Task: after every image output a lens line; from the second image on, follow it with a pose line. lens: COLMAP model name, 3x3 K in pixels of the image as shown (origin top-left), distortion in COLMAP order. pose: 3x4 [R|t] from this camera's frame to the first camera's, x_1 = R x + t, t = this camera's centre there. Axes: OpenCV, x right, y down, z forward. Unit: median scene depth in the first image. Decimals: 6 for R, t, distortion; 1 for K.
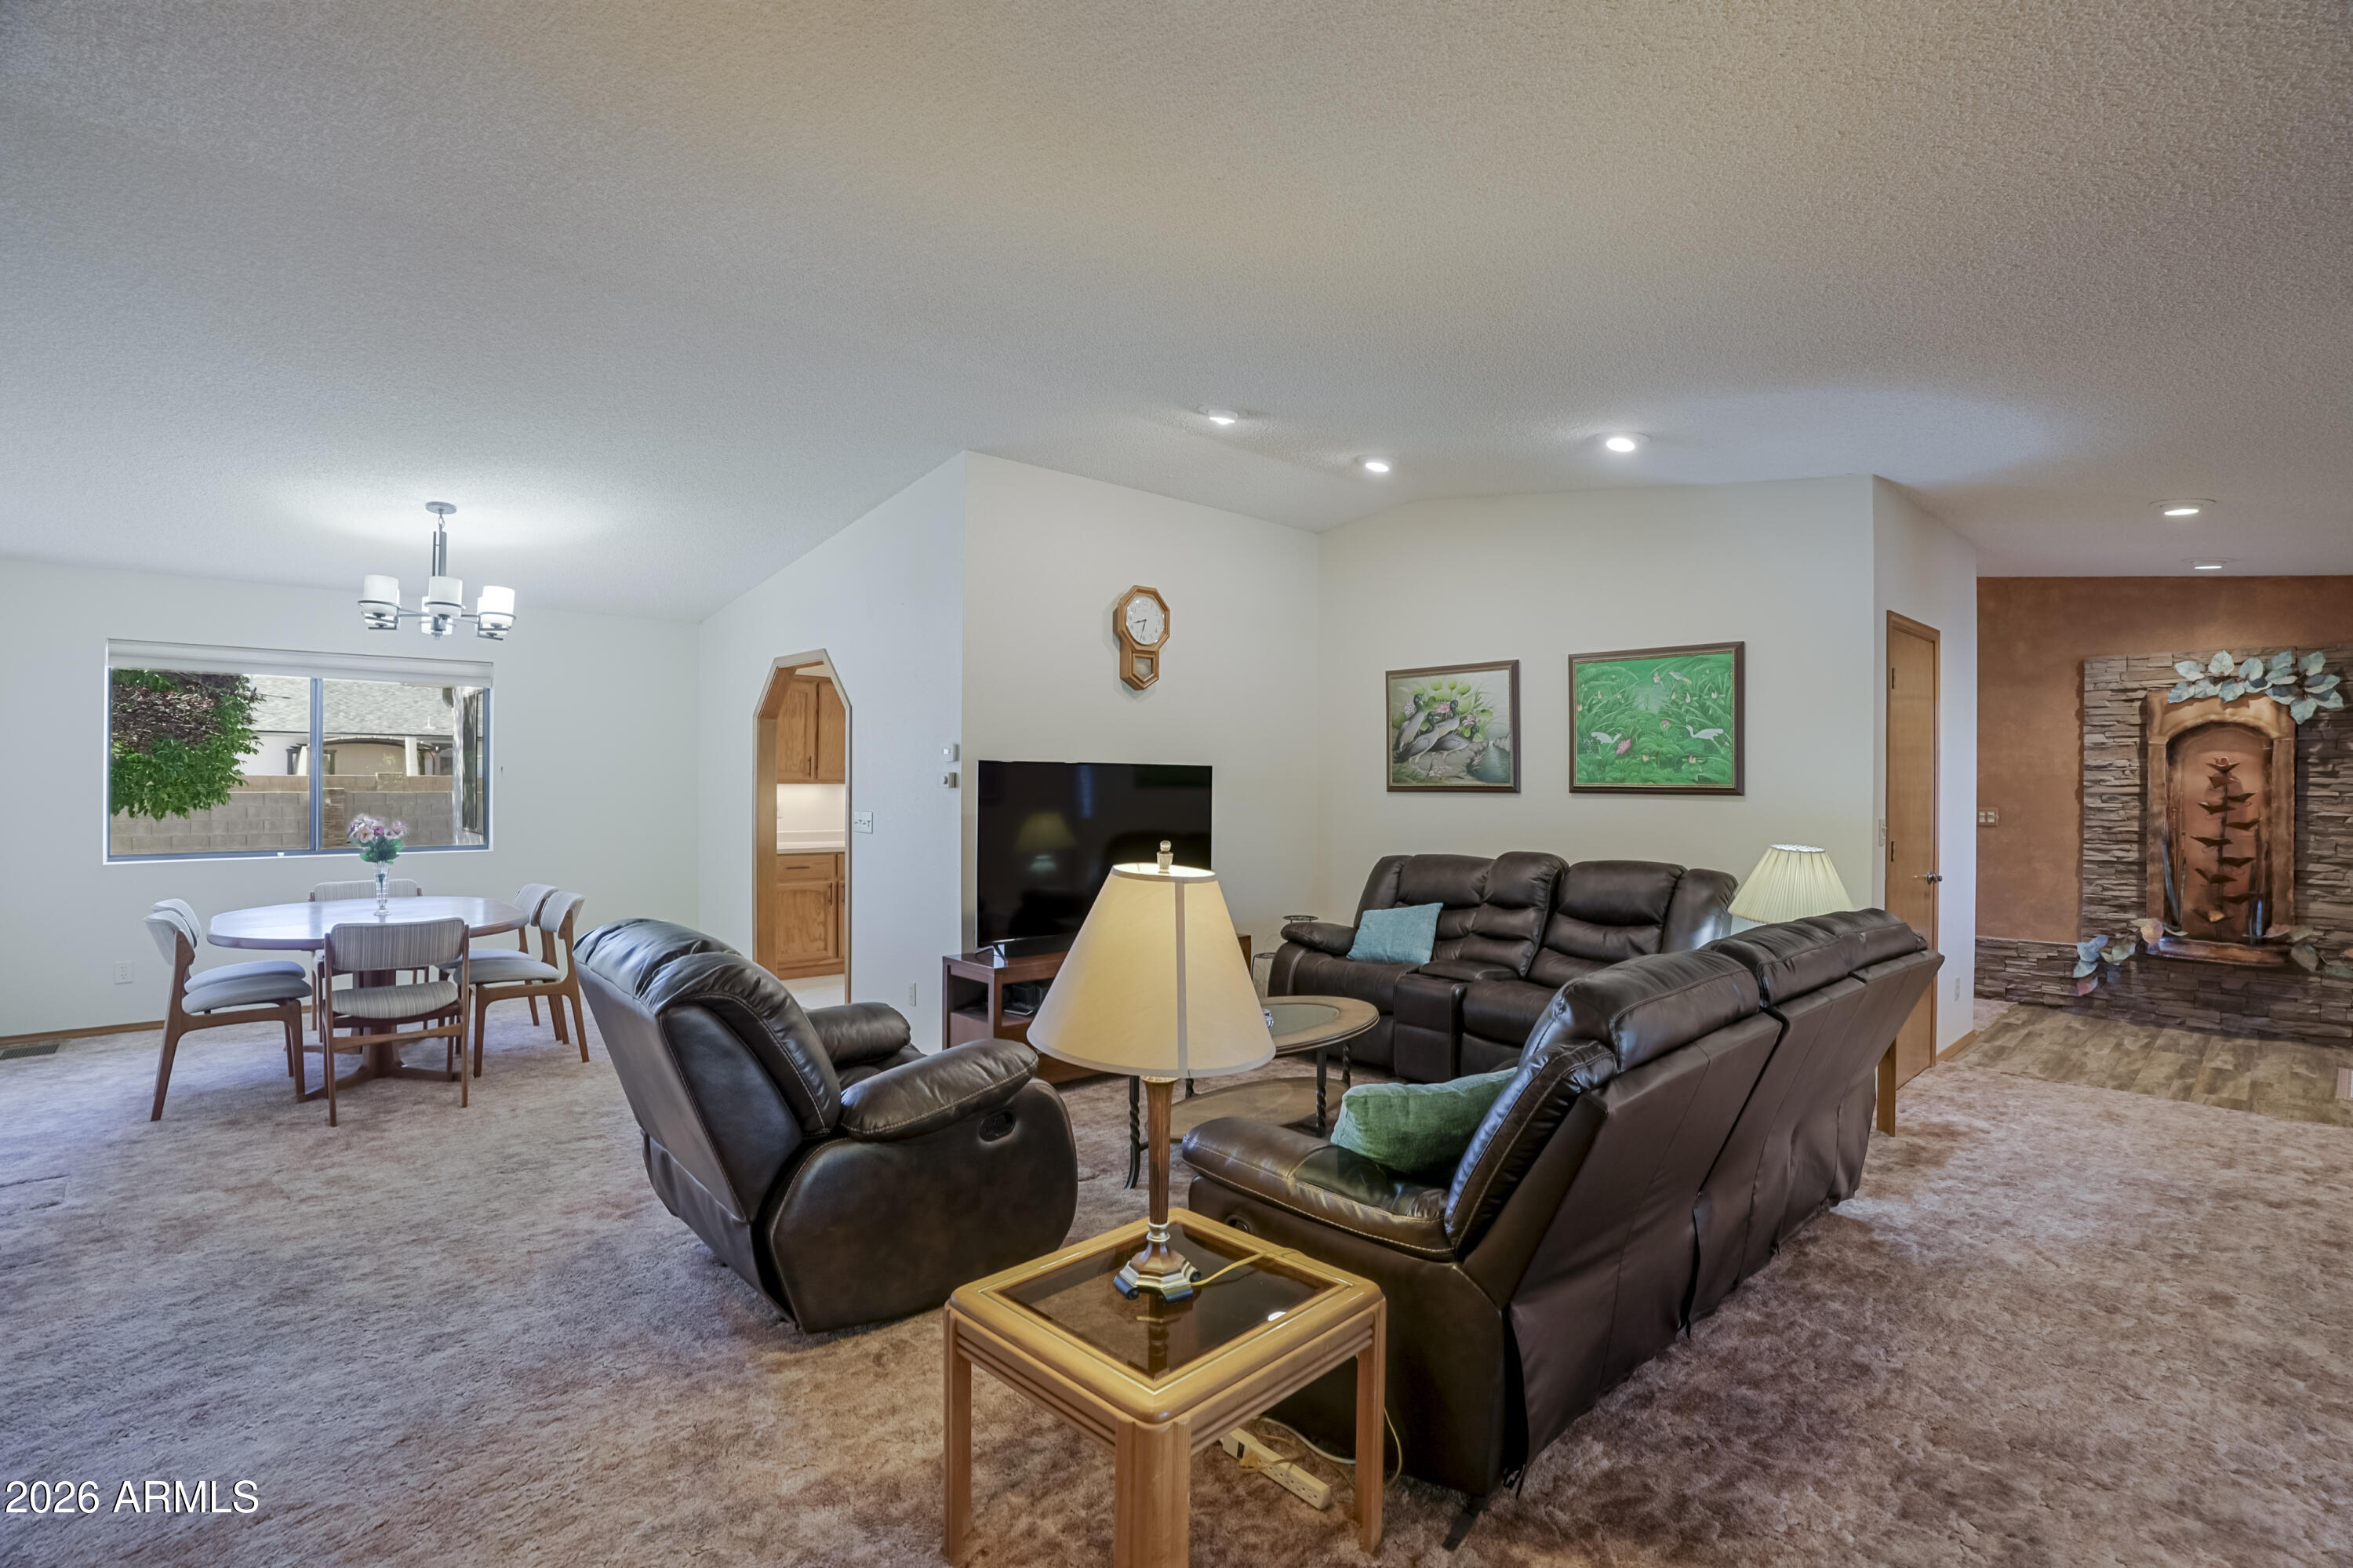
lens RADIAL K [[1089.5, 0, 1215.1], [0, 1089.5, 779.4], [0, 0, 1]] dist [-0.097128, 0.034543]
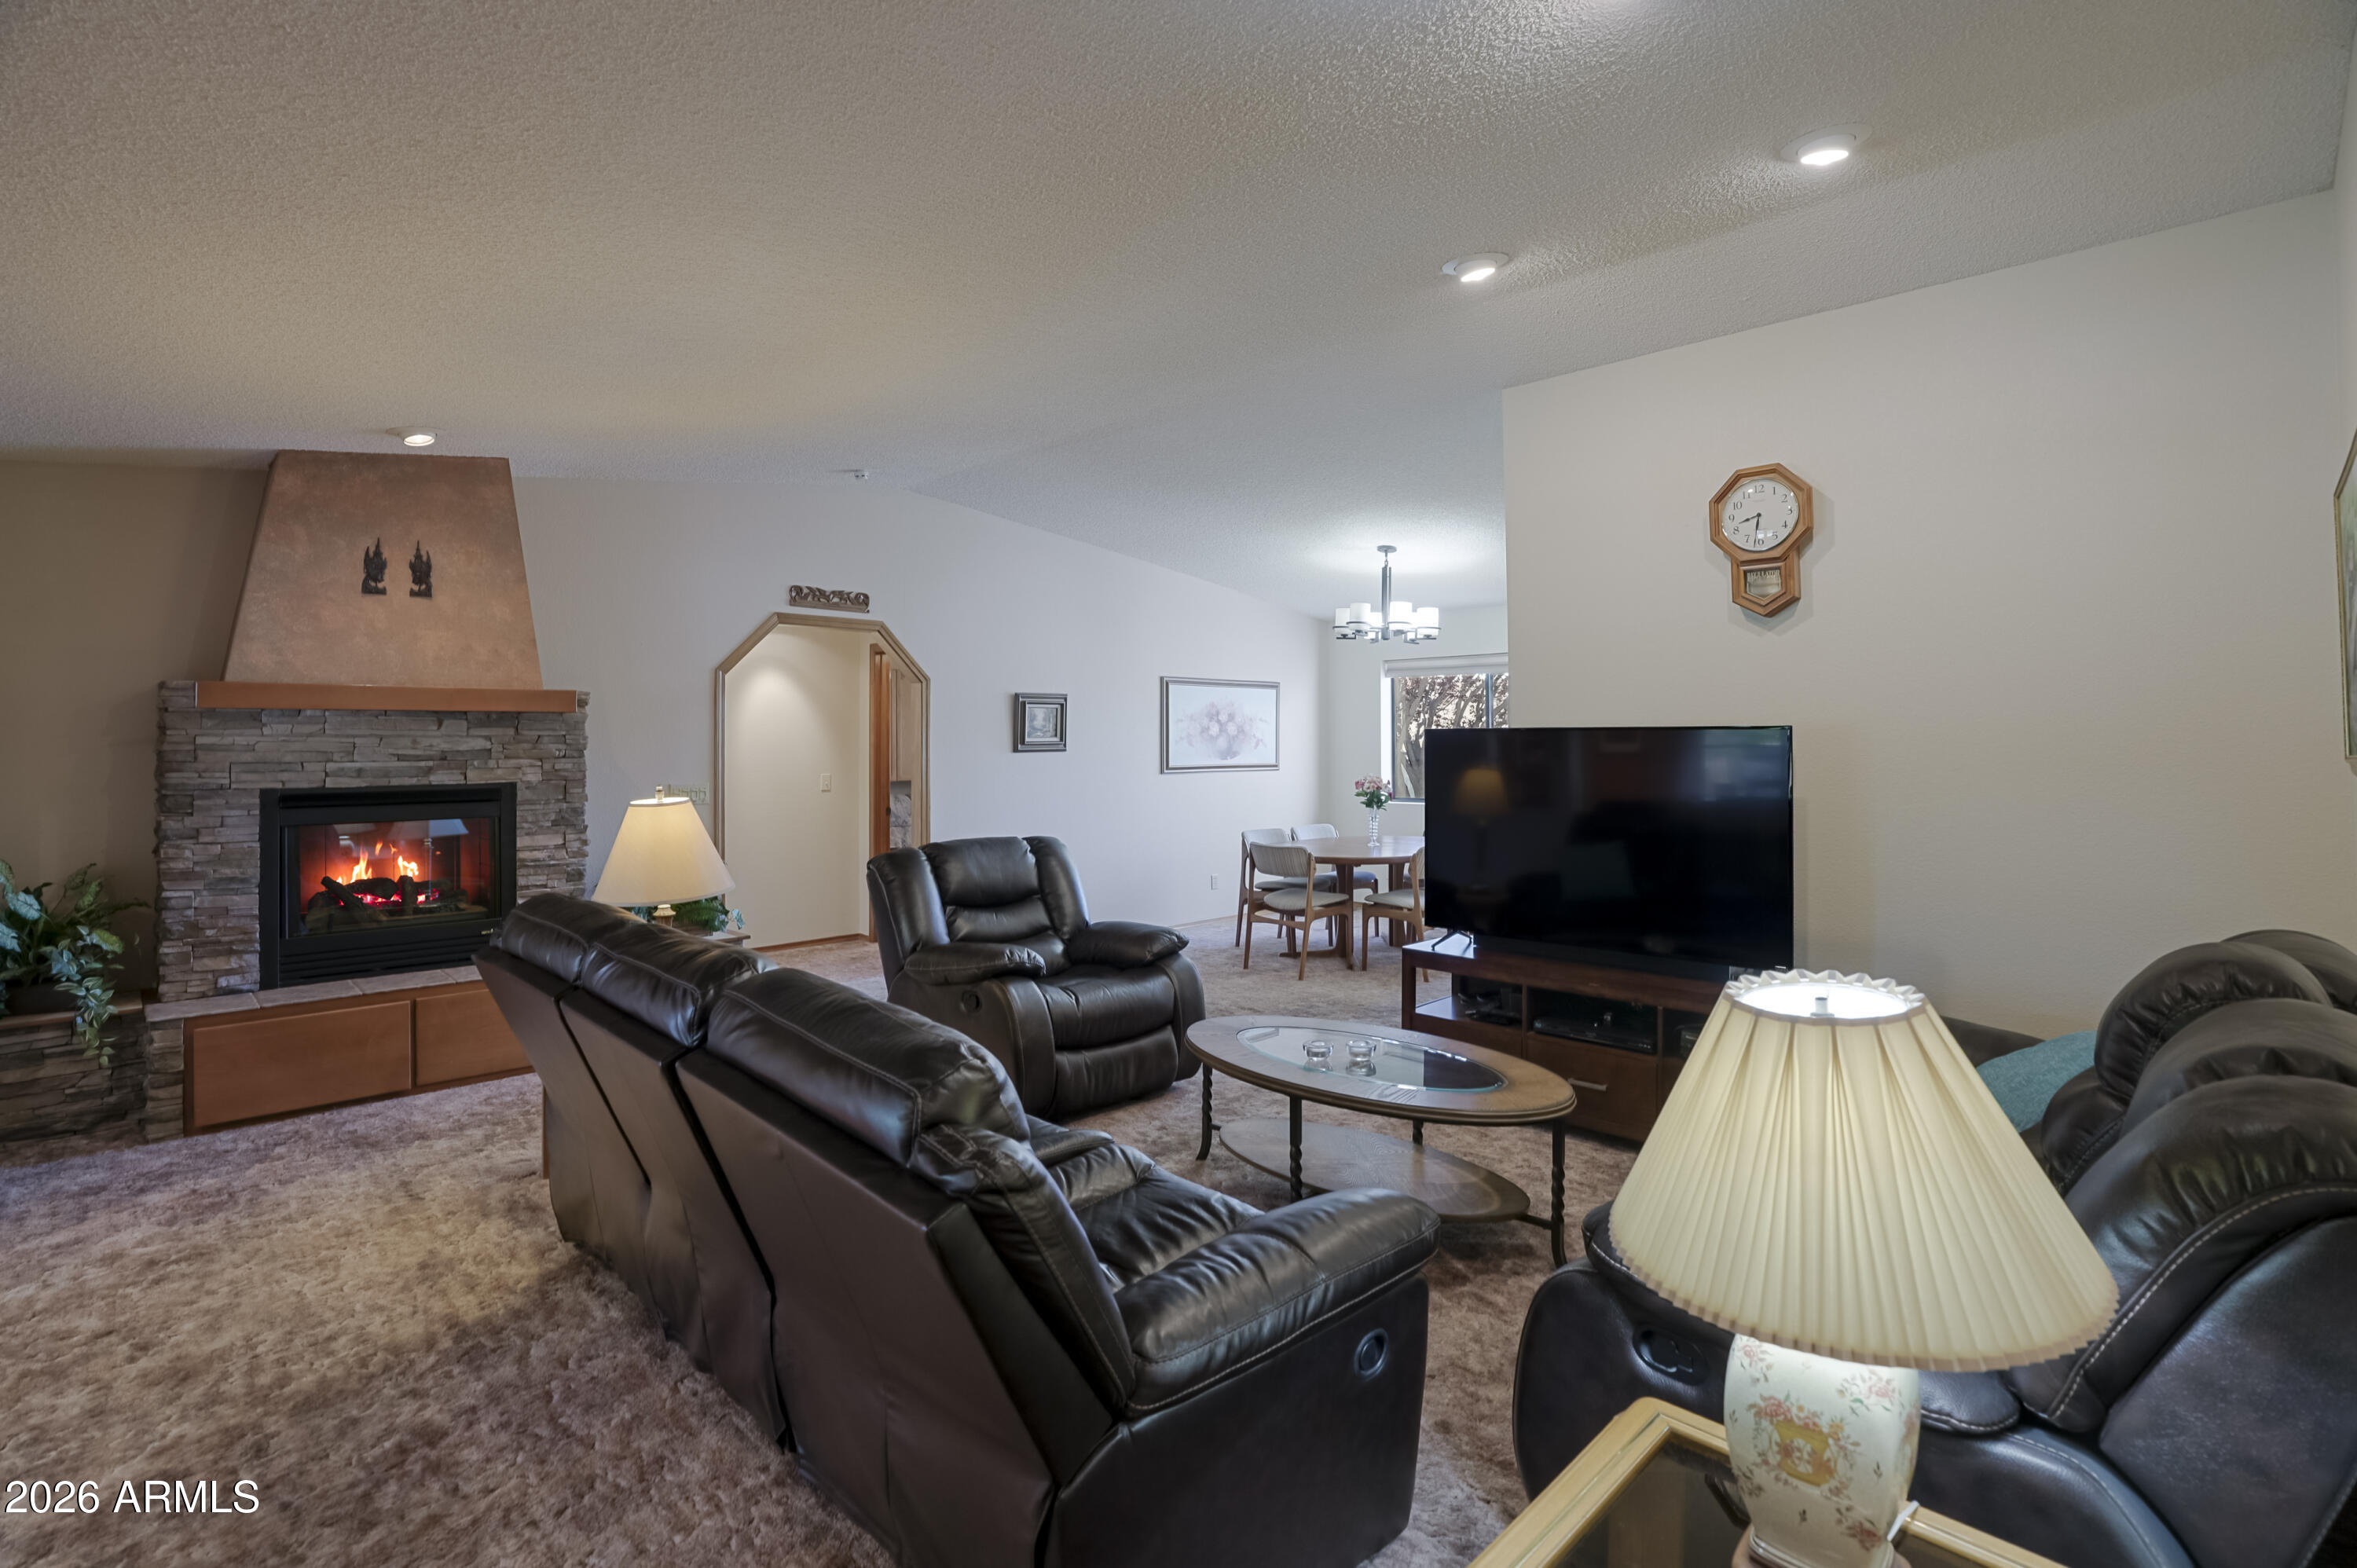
lens RADIAL K [[1141.5, 0, 1174.0], [0, 1141.5, 740.4], [0, 0, 1]] dist [-0.053782, 0.022410]
pose [[0.000106, -0.008026, -0.999968, 0.610543], [0.002690, 0.999964, -0.008026, -0.000385], [0.999996, -0.002689, 0.000128, 0.604940]]
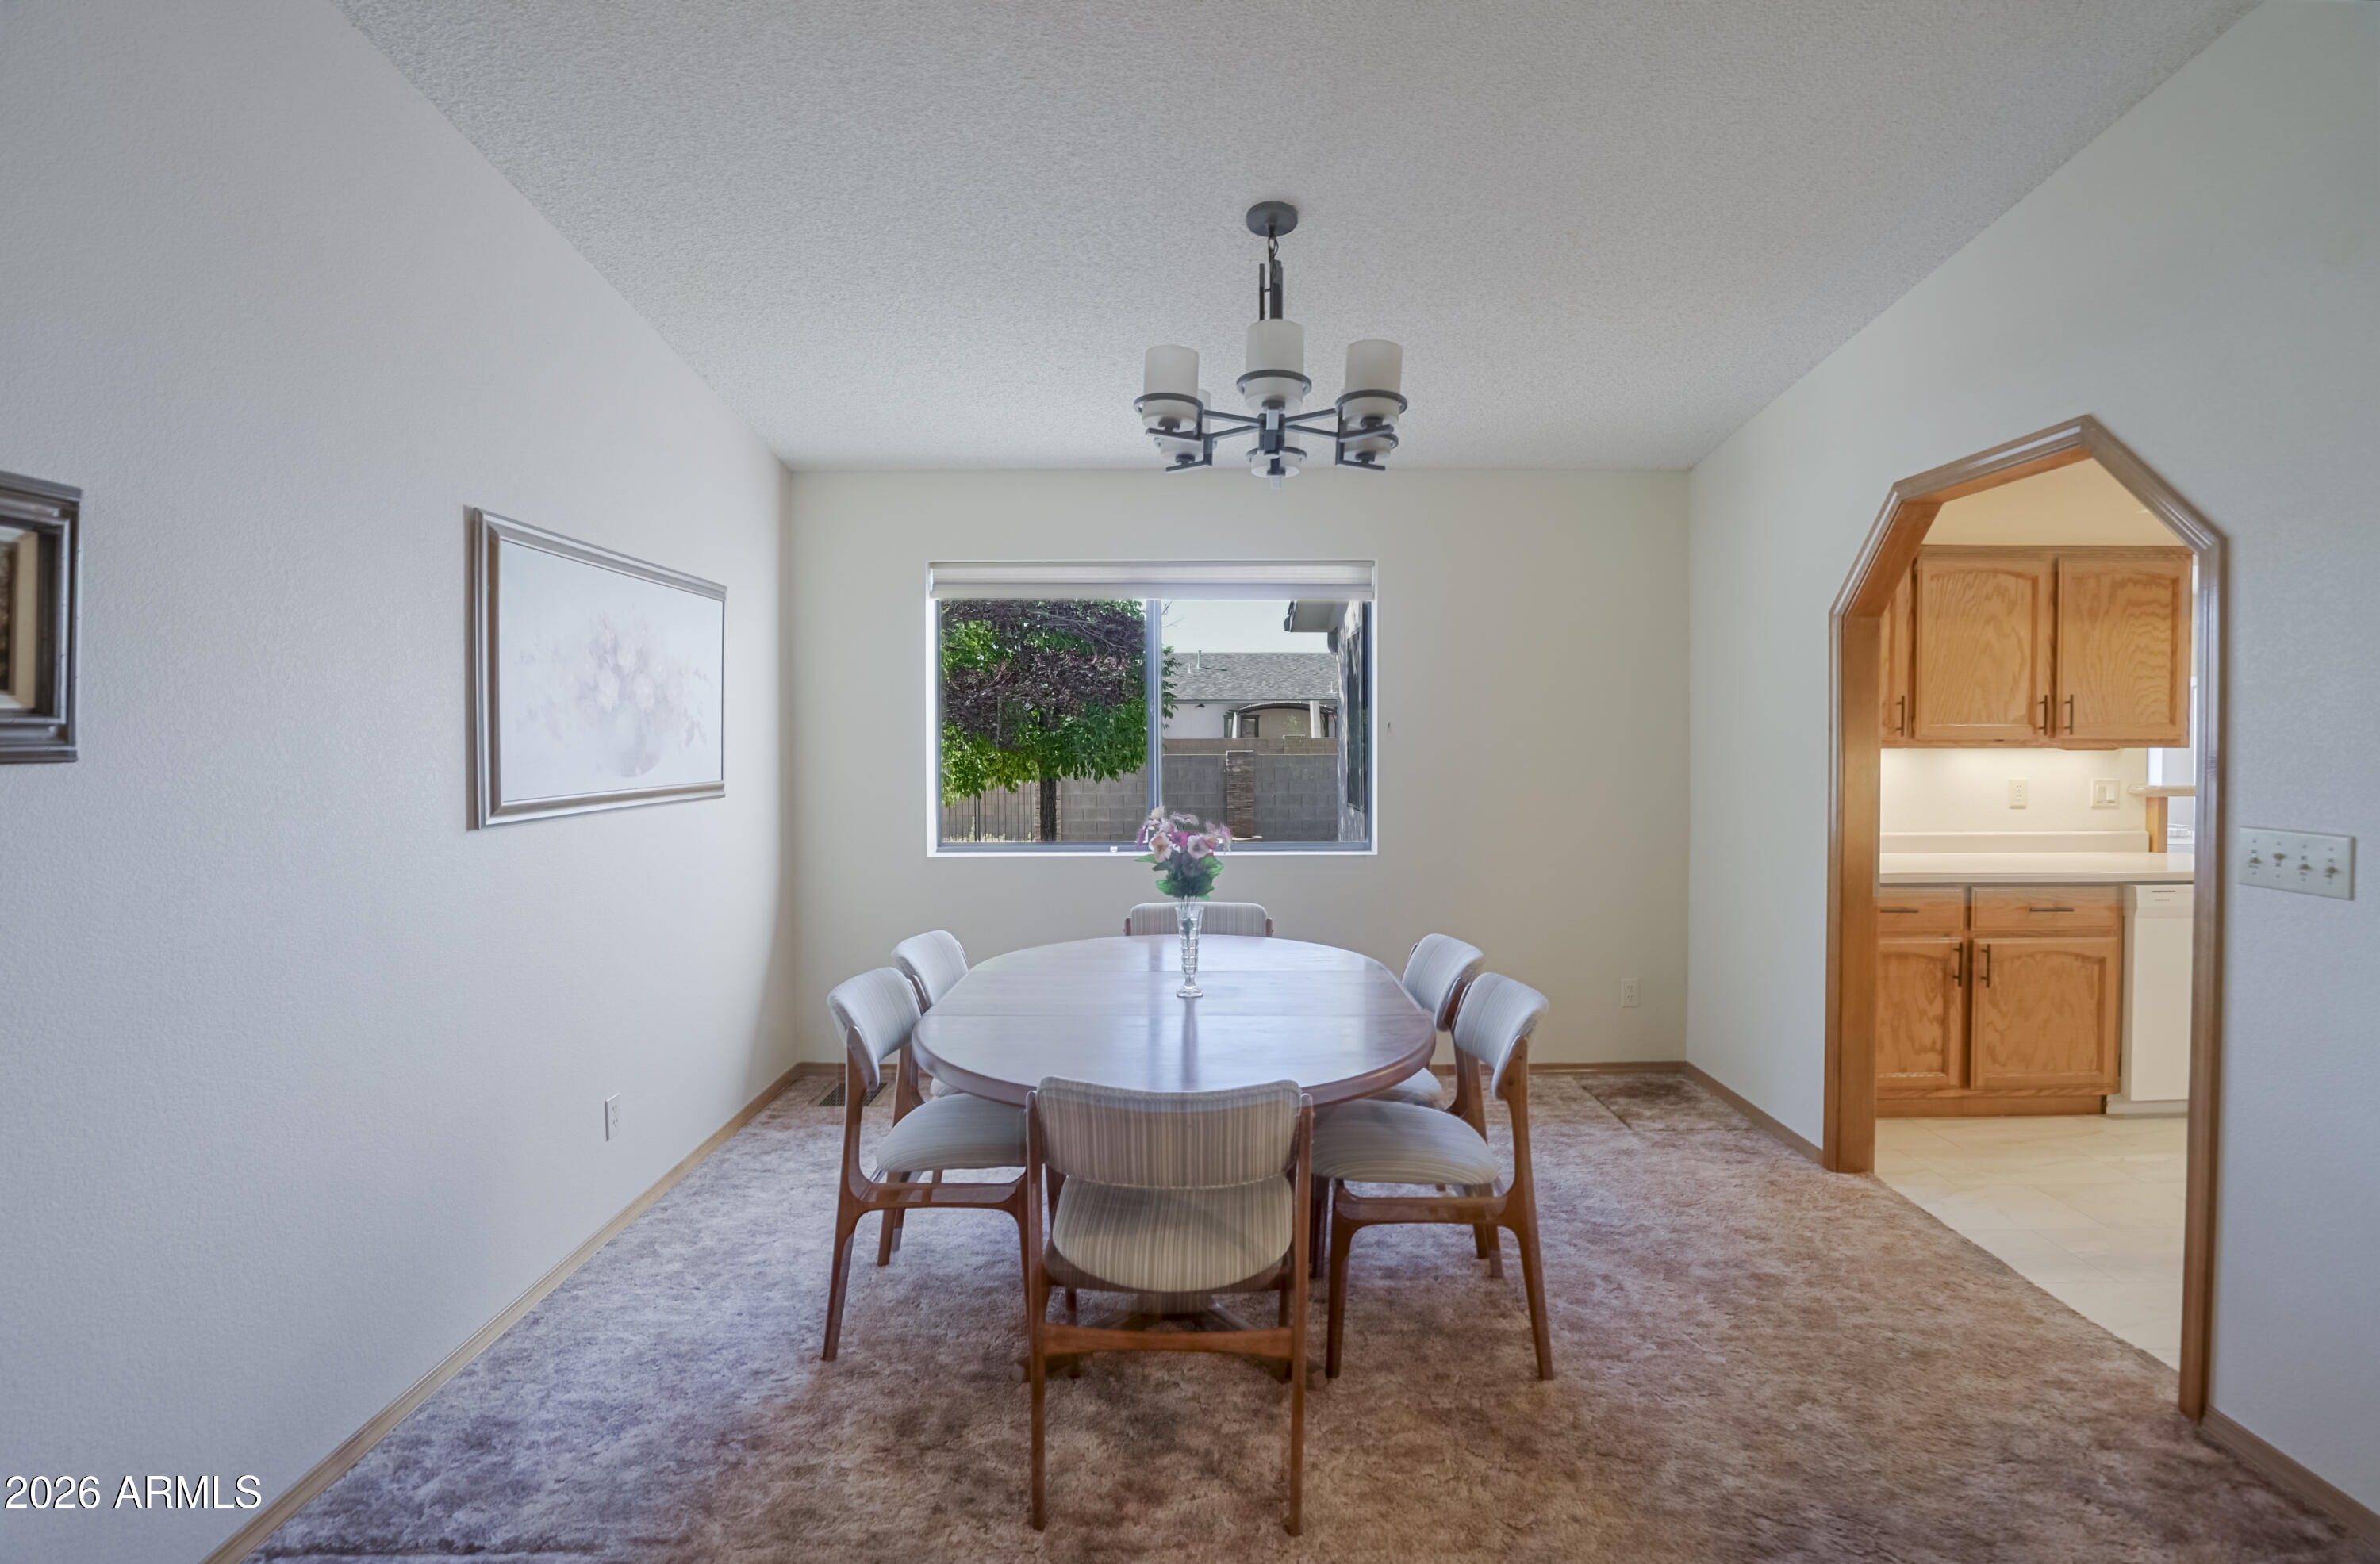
lens RADIAL K [[1120.3, 0, 1186.3], [0, 1120.3, 761.4], [0, 0, 1]] dist [-0.032854, 0.000534]
pose [[0.710069, 0.007882, -0.704088, -0.324063], [0.006321, 0.999826, 0.017567, -0.001732], [0.704104, -0.016925, 0.709895, 0.482188]]
